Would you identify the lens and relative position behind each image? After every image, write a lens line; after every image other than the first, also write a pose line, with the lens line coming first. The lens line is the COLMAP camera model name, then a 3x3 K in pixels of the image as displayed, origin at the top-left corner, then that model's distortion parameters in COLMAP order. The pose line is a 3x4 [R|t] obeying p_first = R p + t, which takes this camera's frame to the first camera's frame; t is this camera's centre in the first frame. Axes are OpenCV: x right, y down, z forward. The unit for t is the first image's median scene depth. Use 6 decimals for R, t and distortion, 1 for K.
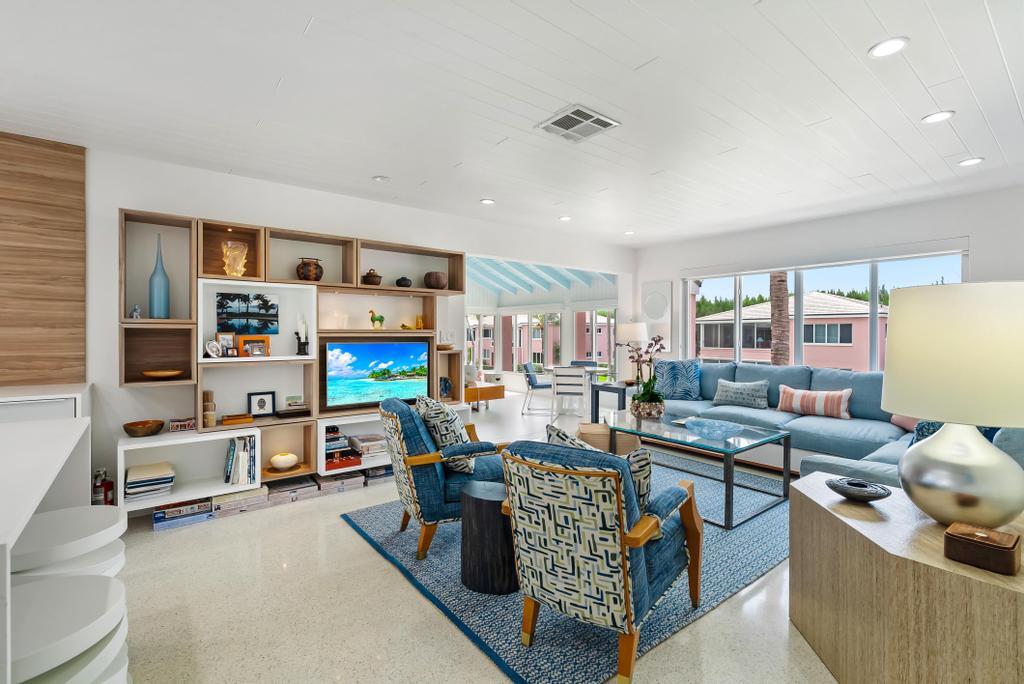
lens RADIAL K [[464.7, 0, 507.3], [0, 464.7, 339.2], [0, 0, 1]] dist [0.001904, 0.000512]
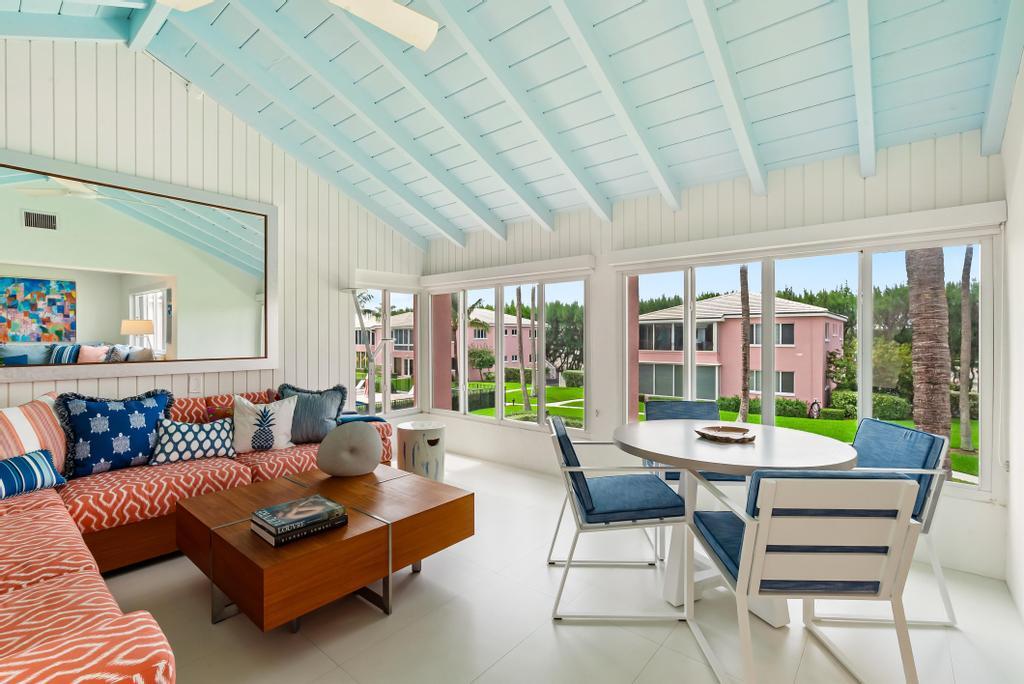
lens RADIAL K [[461.0, 0, 510.2], [0, 461.0, 342.2], [0, 0, 1]] dist [-0.004422, 0.001204]
pose [[0.976576, -0.006481, 0.215076, -0.106580], [0.006401, 0.999979, 0.001069, -0.001089], [-0.215078, 0.000333, 0.976597, 1.574308]]
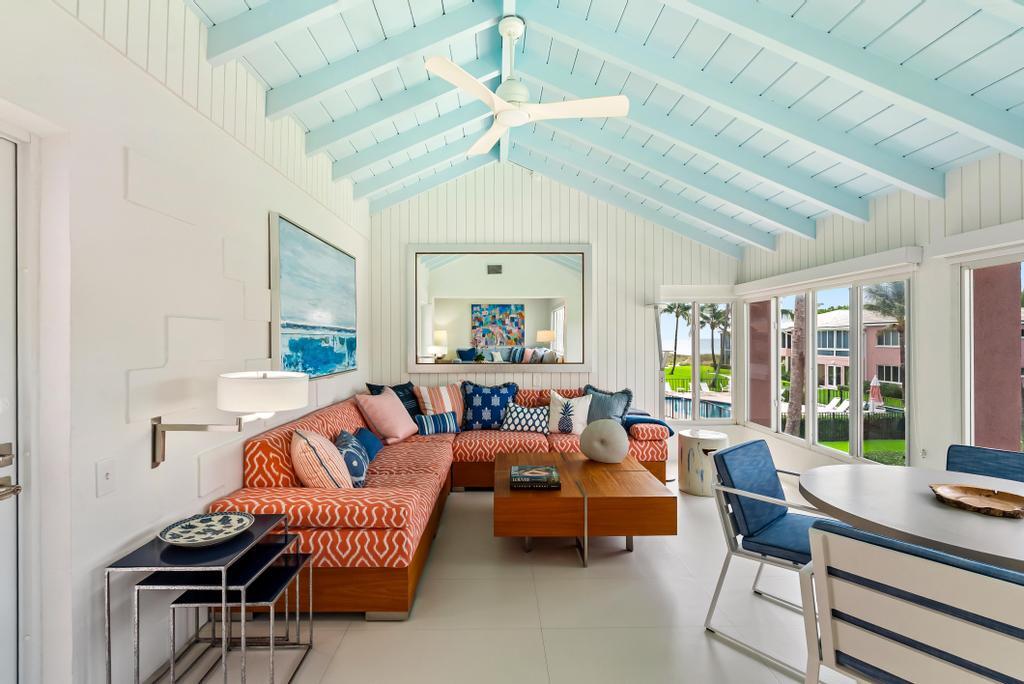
lens RADIAL K [[464.7, 0, 507.3], [0, 464.7, 339.2], [0, 0, 1]] dist [0.001904, 0.000512]
pose [[0.804130, -0.005609, -0.594428, 0.215048], [-0.001881, 0.999926, -0.011980, -0.023007], [0.594451, 0.010751, 0.804060, 1.482244]]
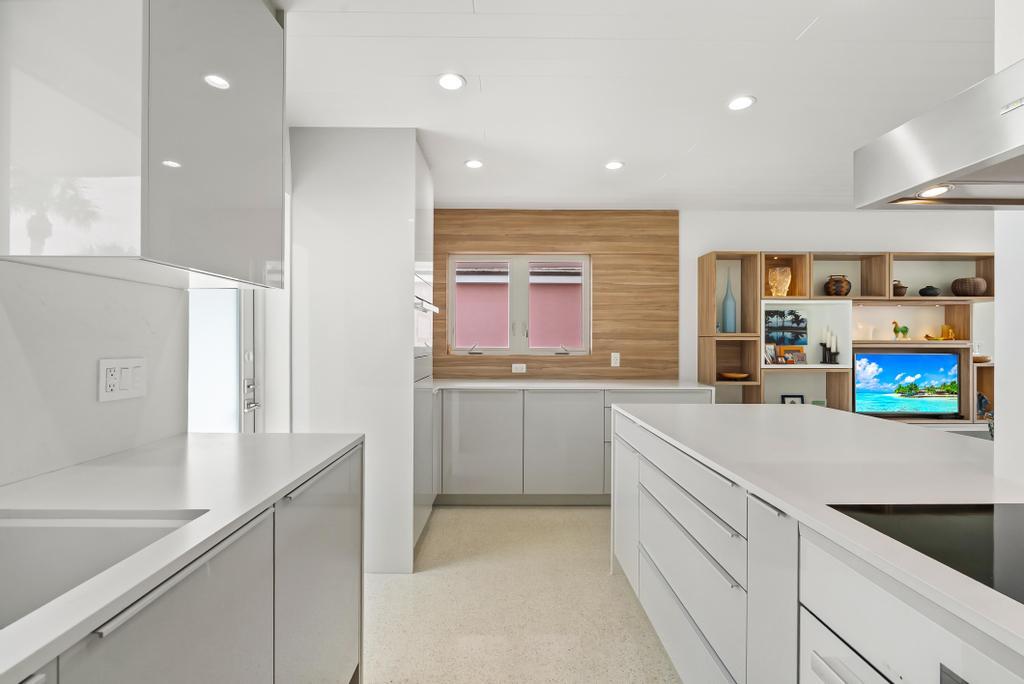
lens RADIAL K [[461.0, 0, 510.2], [0, 461.0, 342.2], [0, 0, 1]] dist [-0.004422, 0.001204]
pose [[0.798687, -0.001509, -0.601744, -0.401870], [-0.008764, 0.999862, -0.014140, 0.004827], [0.601682, 0.016567, 0.798564, -0.331890]]
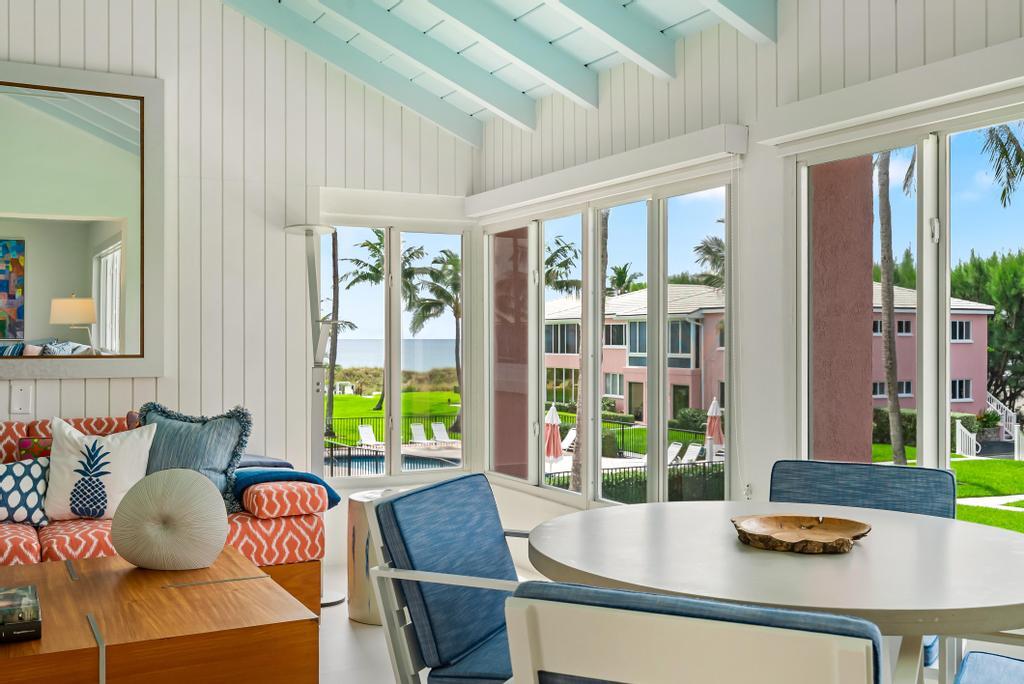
lens RADIAL K [[1014.4, 0, 512.0], [0, 1014.4, 342.0], [0, 0, 1]] dist [-0.001337, 0.003488]
pose [[0.985732, -0.002920, -0.168294, 0.253727], [0.001313, 0.999952, -0.009658, 0.026872], [0.168315, 0.009299, 0.985689, 1.540017]]
